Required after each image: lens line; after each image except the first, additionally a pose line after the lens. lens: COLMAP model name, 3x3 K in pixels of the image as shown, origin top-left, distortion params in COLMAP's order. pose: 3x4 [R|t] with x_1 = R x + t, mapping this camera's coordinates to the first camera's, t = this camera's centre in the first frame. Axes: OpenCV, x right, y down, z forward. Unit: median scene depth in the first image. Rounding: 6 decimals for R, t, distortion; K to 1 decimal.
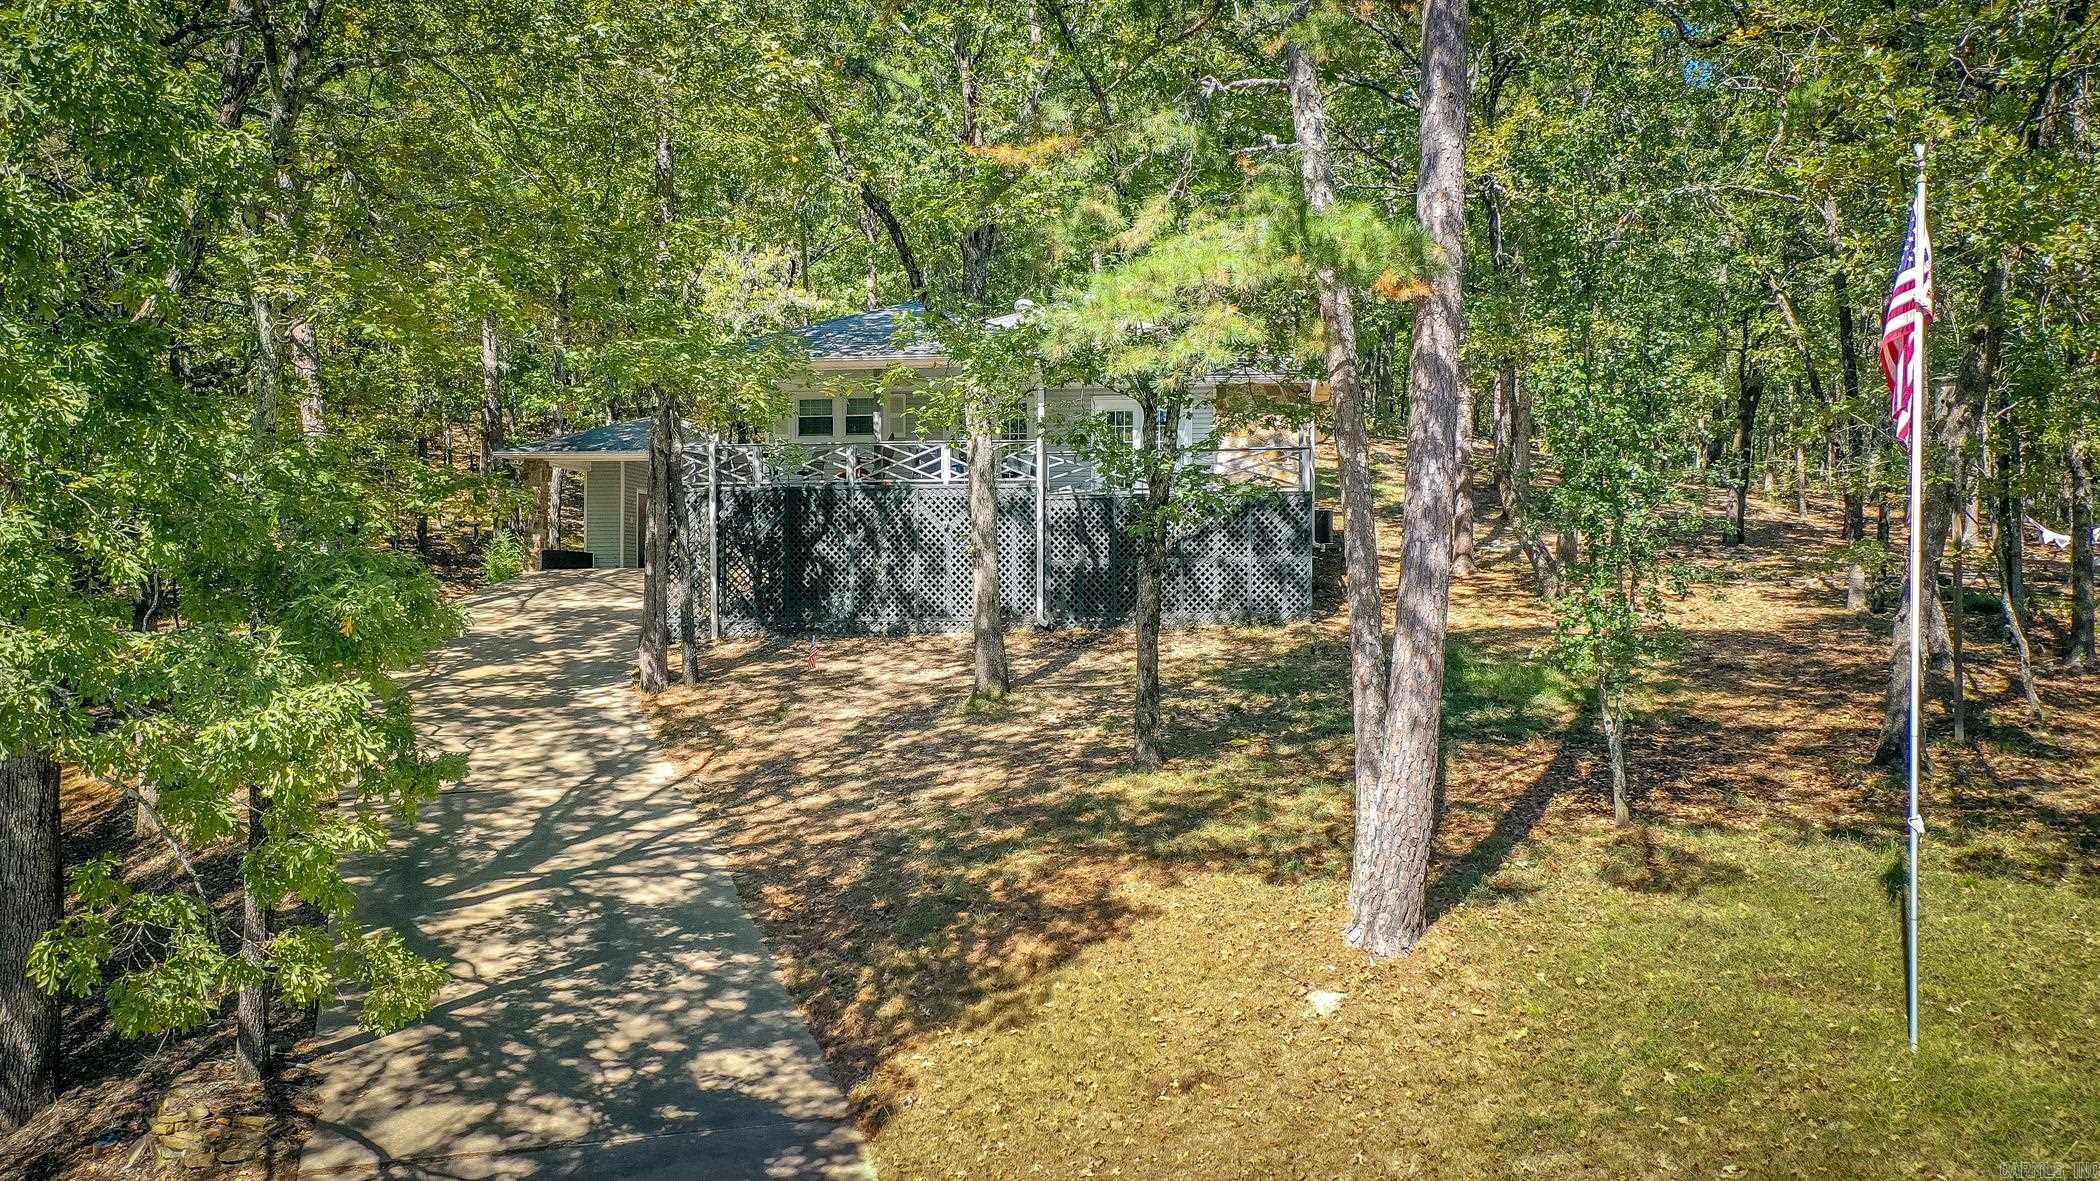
lens RADIAL K [[1708.5, 0, 1050.0], [0, 1708.5, 590.5], [0, 0, 1]] dist [0.027545, -0.002946]
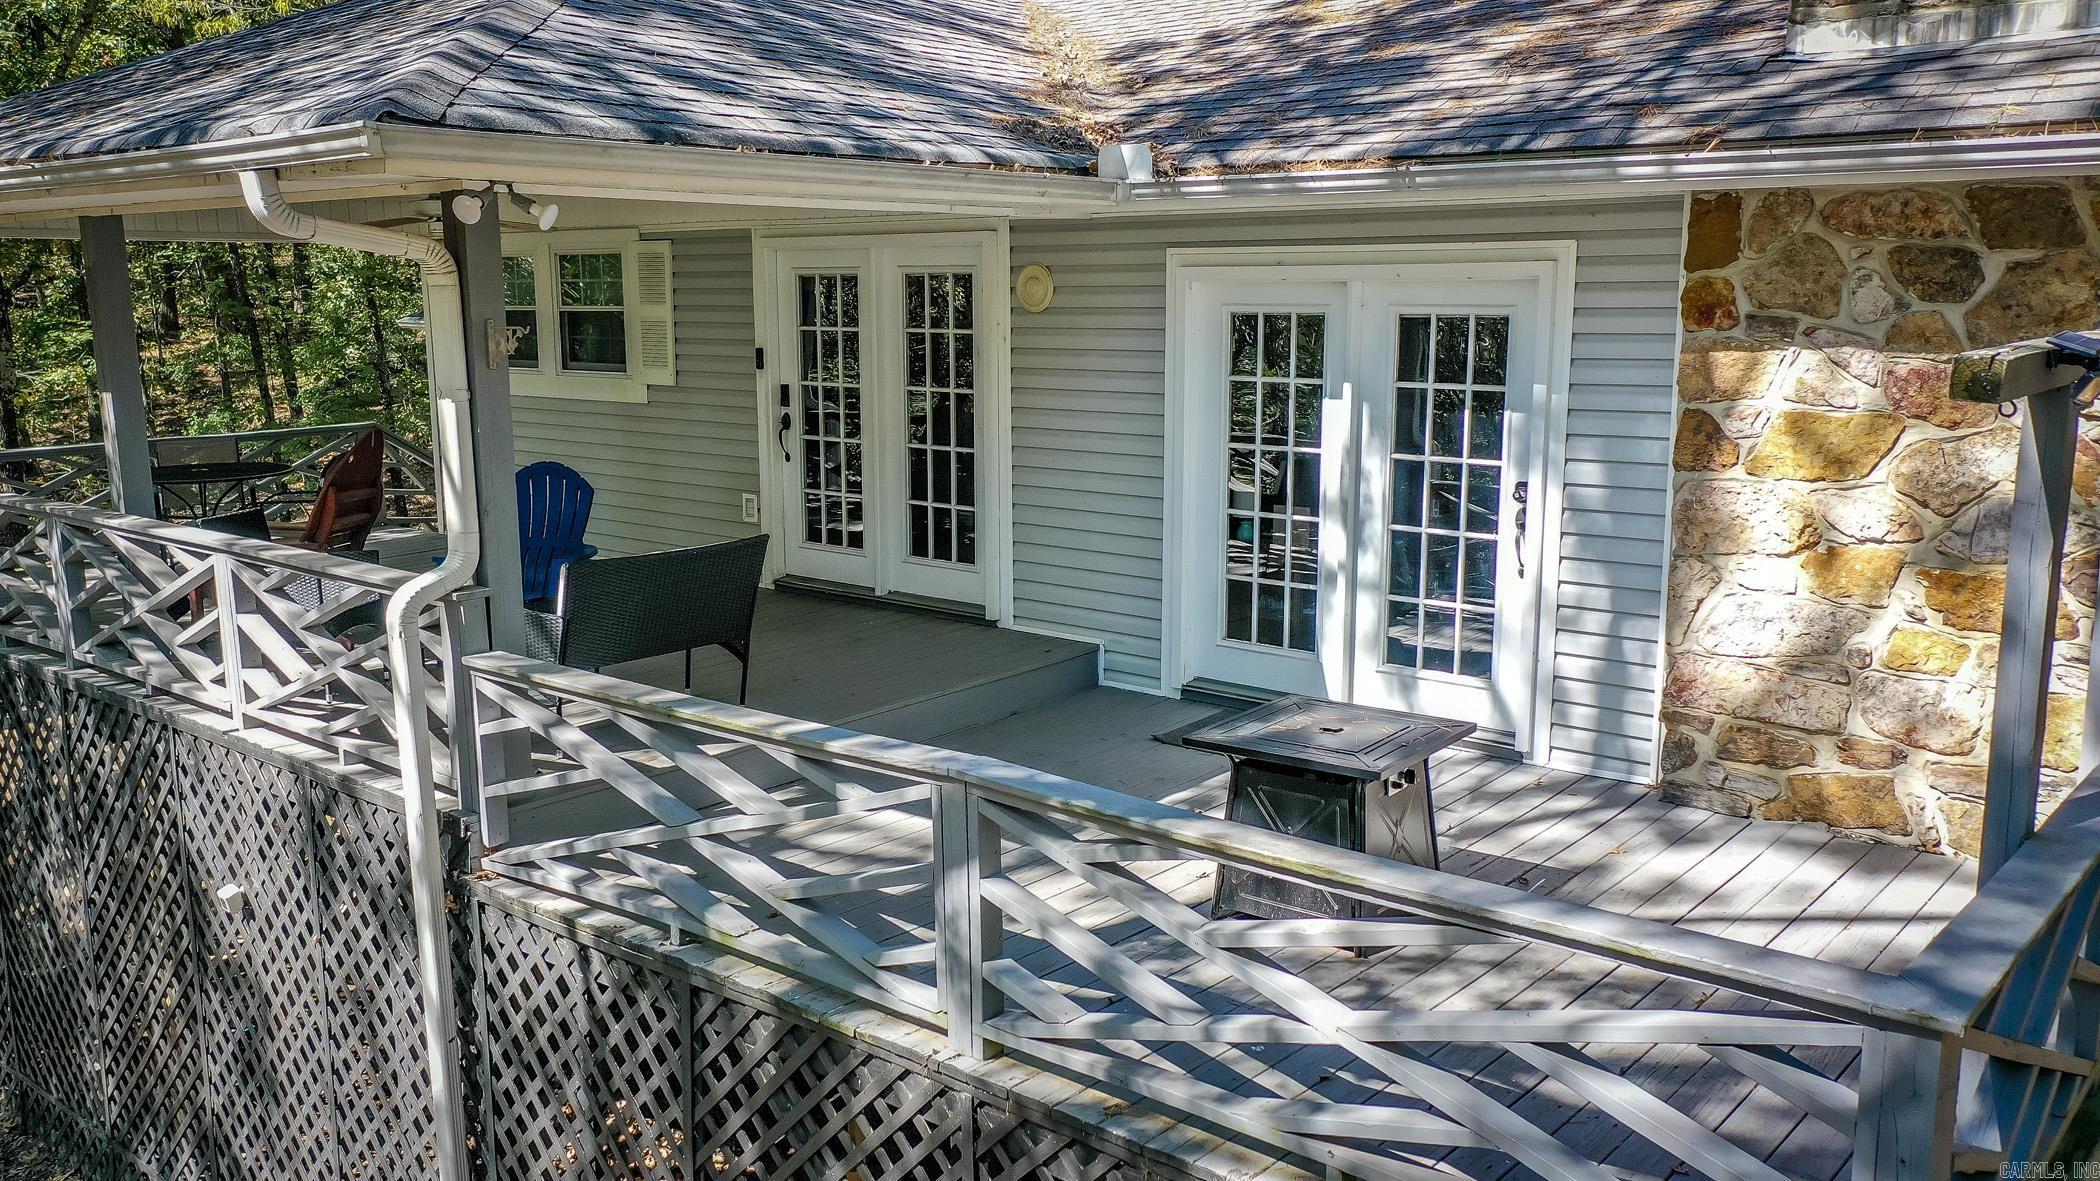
lens RADIAL K [[1708.5, 0, 1050.0], [0, 1708.5, 590.5], [0, 0, 1]] dist [0.027545, -0.002946]
pose [[0.843187, 0.092729, -0.529563, 0.147660], [0.006809, 0.983092, 0.182984, -0.121182], [0.537577, -0.157895, 0.828299, 0.866394]]
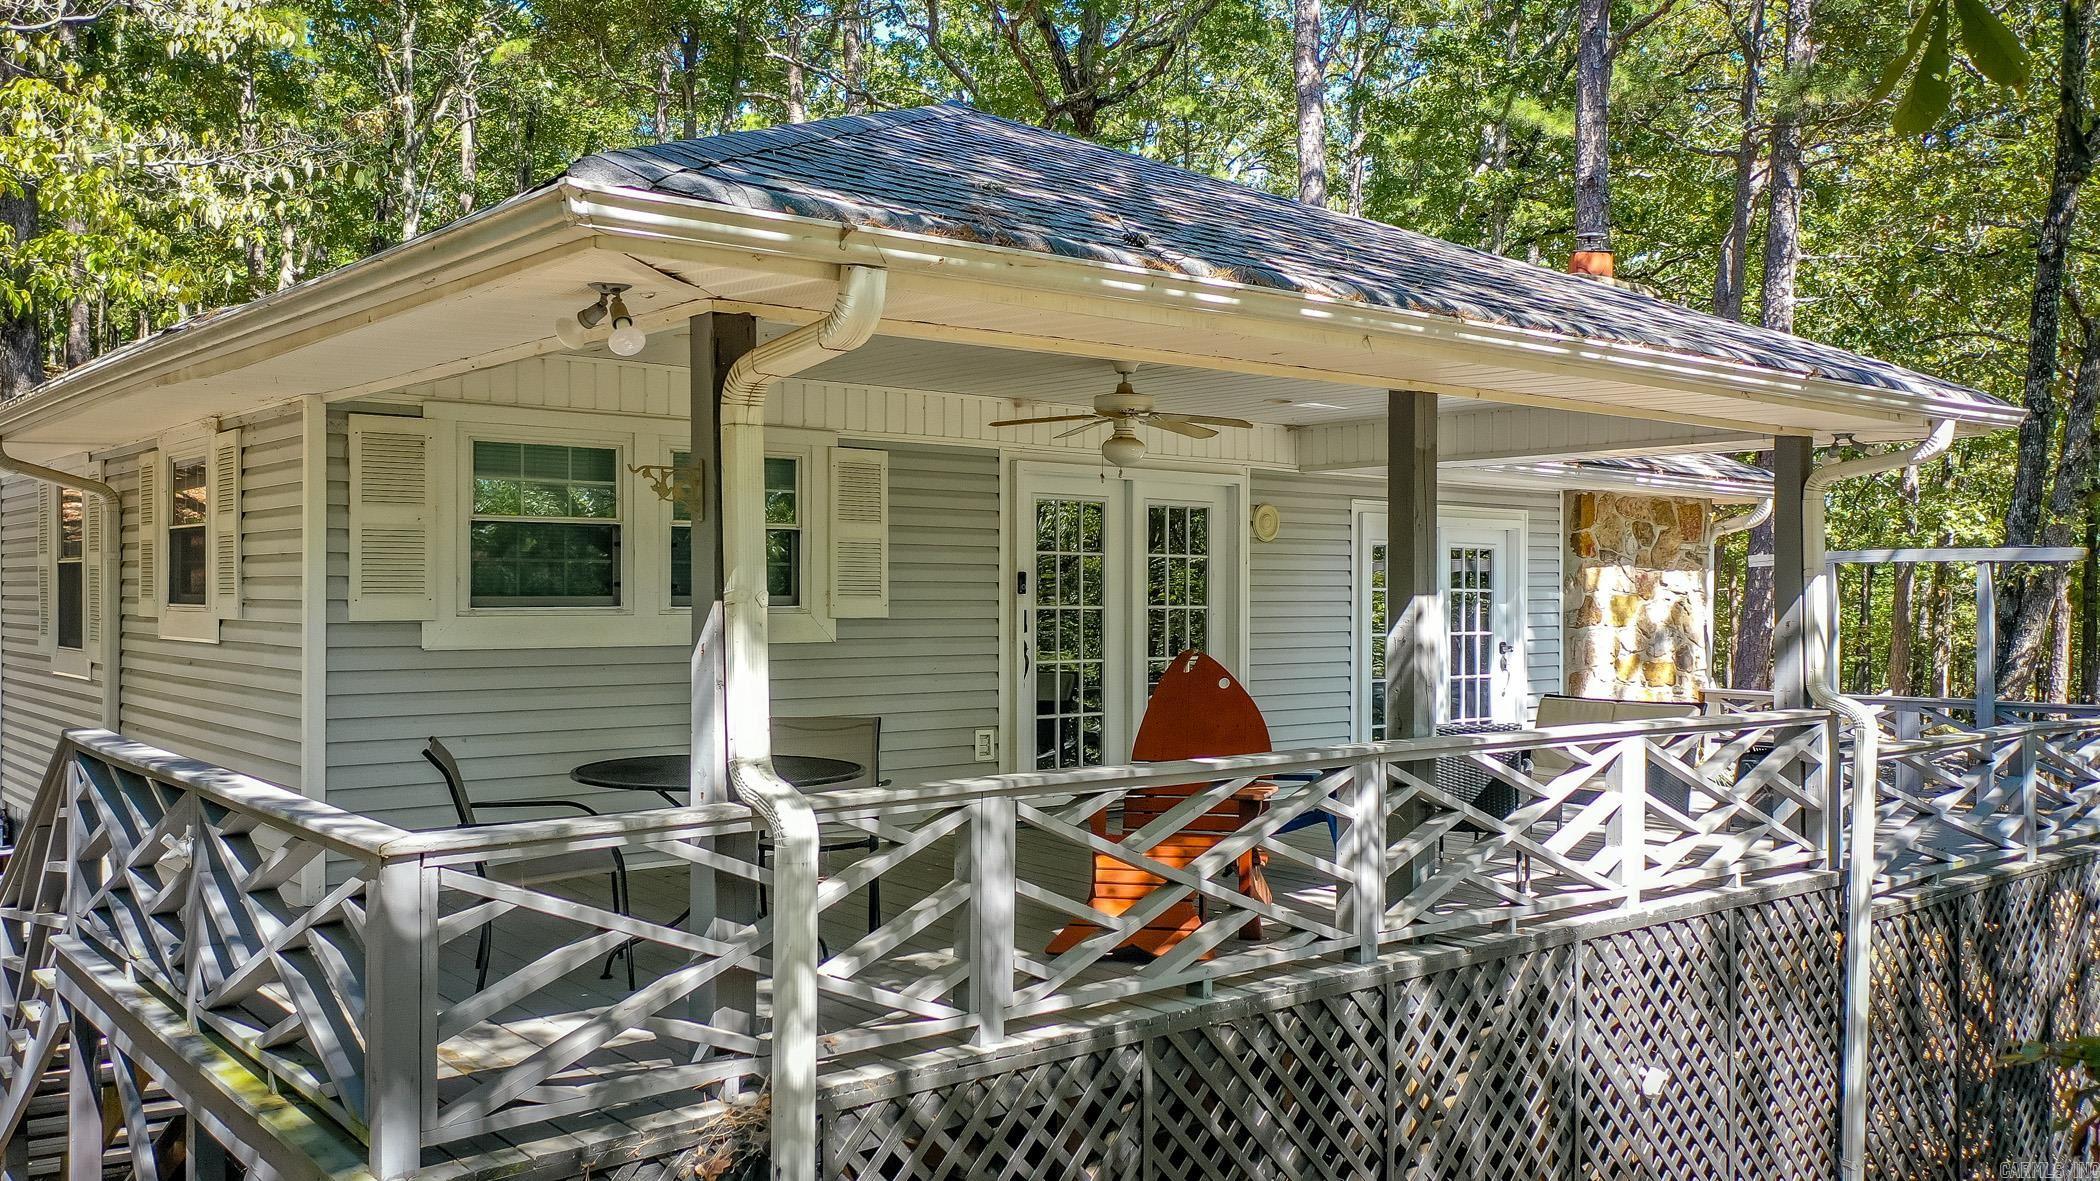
lens RADIAL K [[1746.9, 0, 1050.0], [0, 1746.9, 590.5], [0, 0, 1]] dist [-0.019139, -0.004077]
pose [[0.667981, 0.006362, 0.744151, -0.296107], [-0.012063, 0.999925, 0.002279, -0.105250], [-0.744080, -0.010499, 0.668008, 0.895108]]
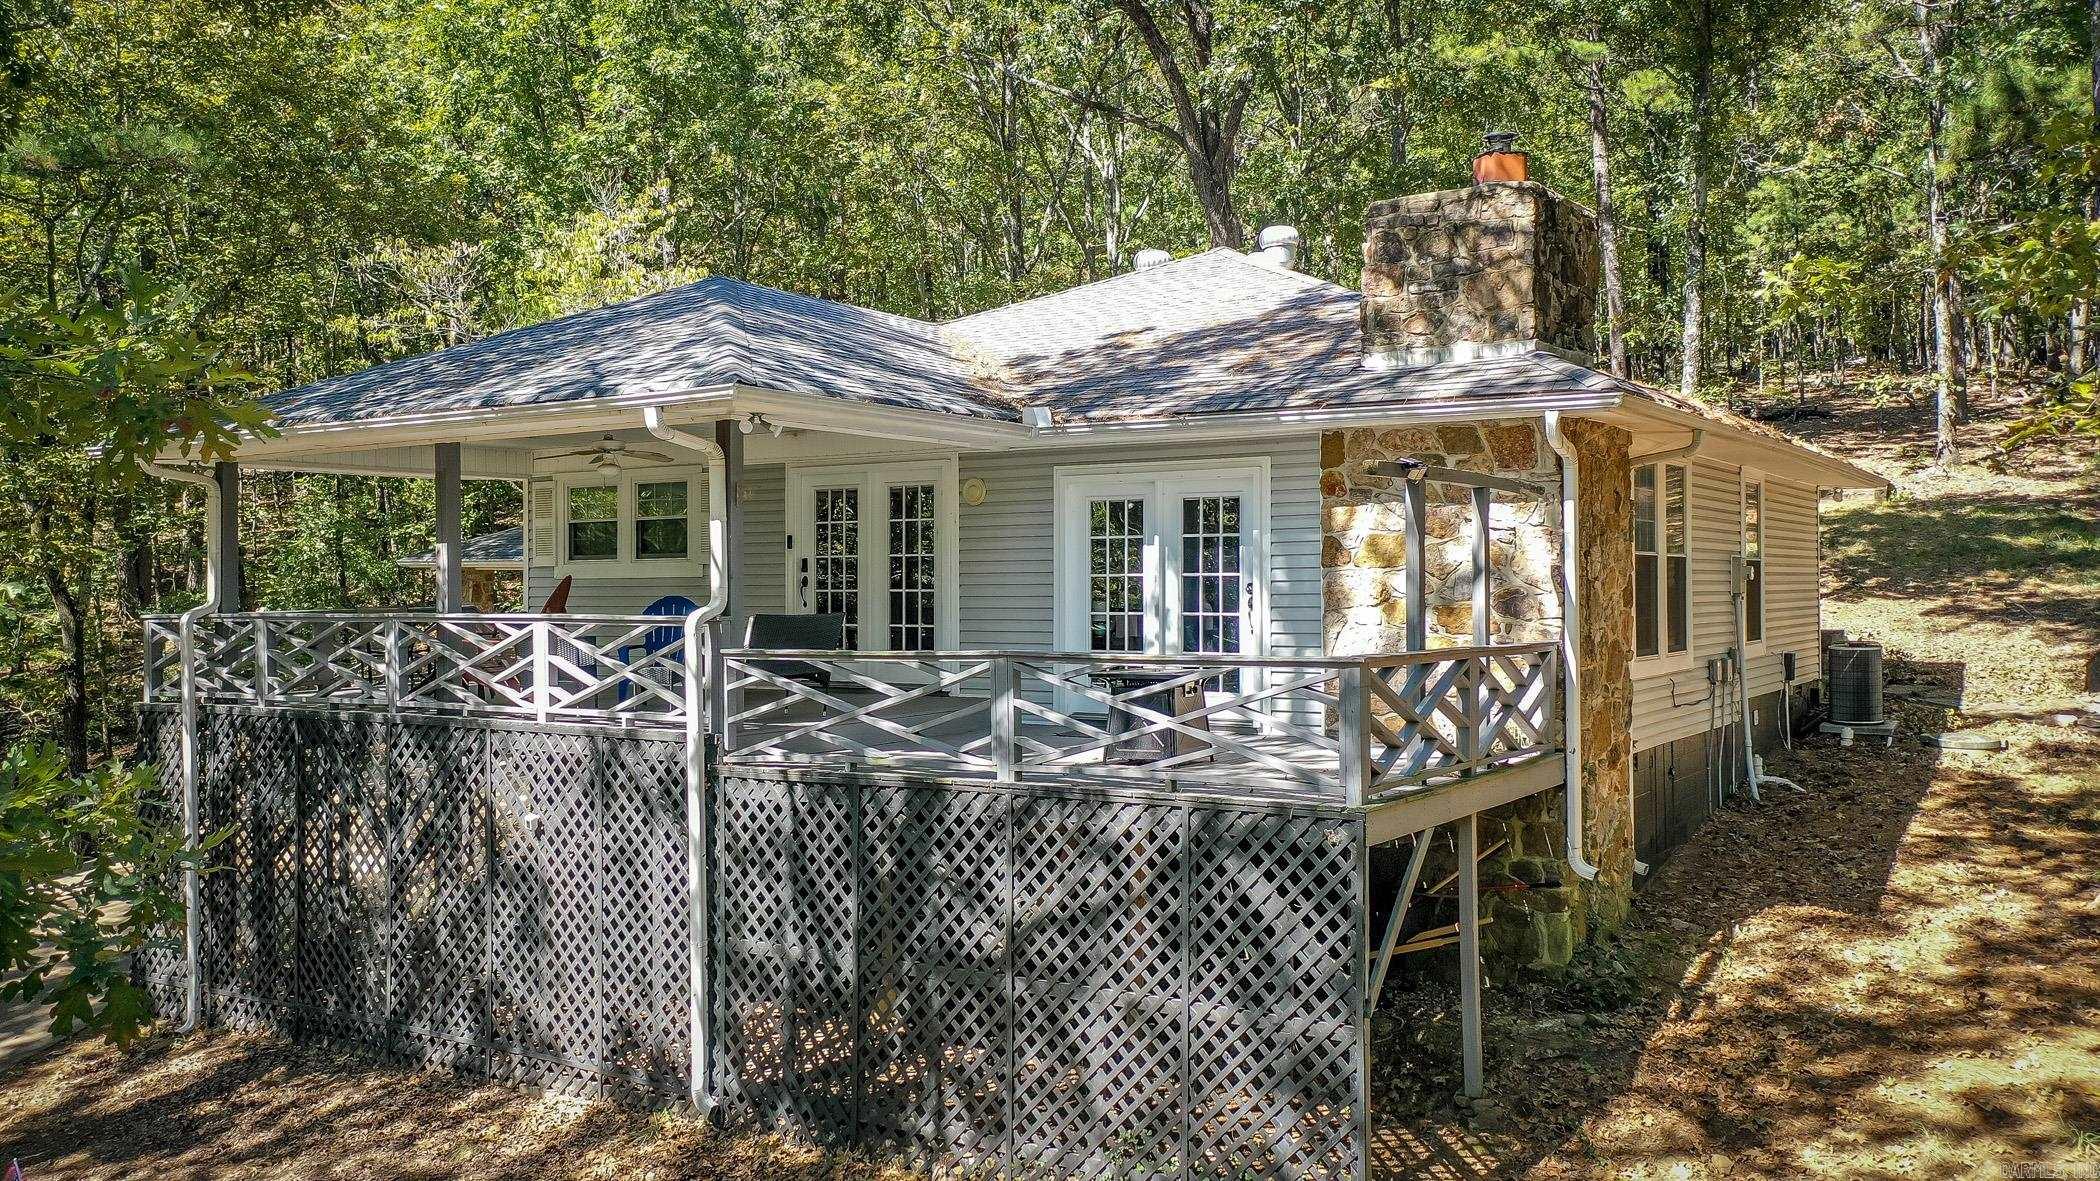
lens RADIAL K [[1746.9, 0, 1050.0], [0, 1746.9, 590.5], [0, 0, 1]] dist [-0.019139, -0.004077]
pose [[0.901770, -0.001358, -0.432215, 0.221288], [0.005355, 0.999953, 0.008031, -0.095597], [0.432184, -0.009557, 0.901735, 0.678095]]
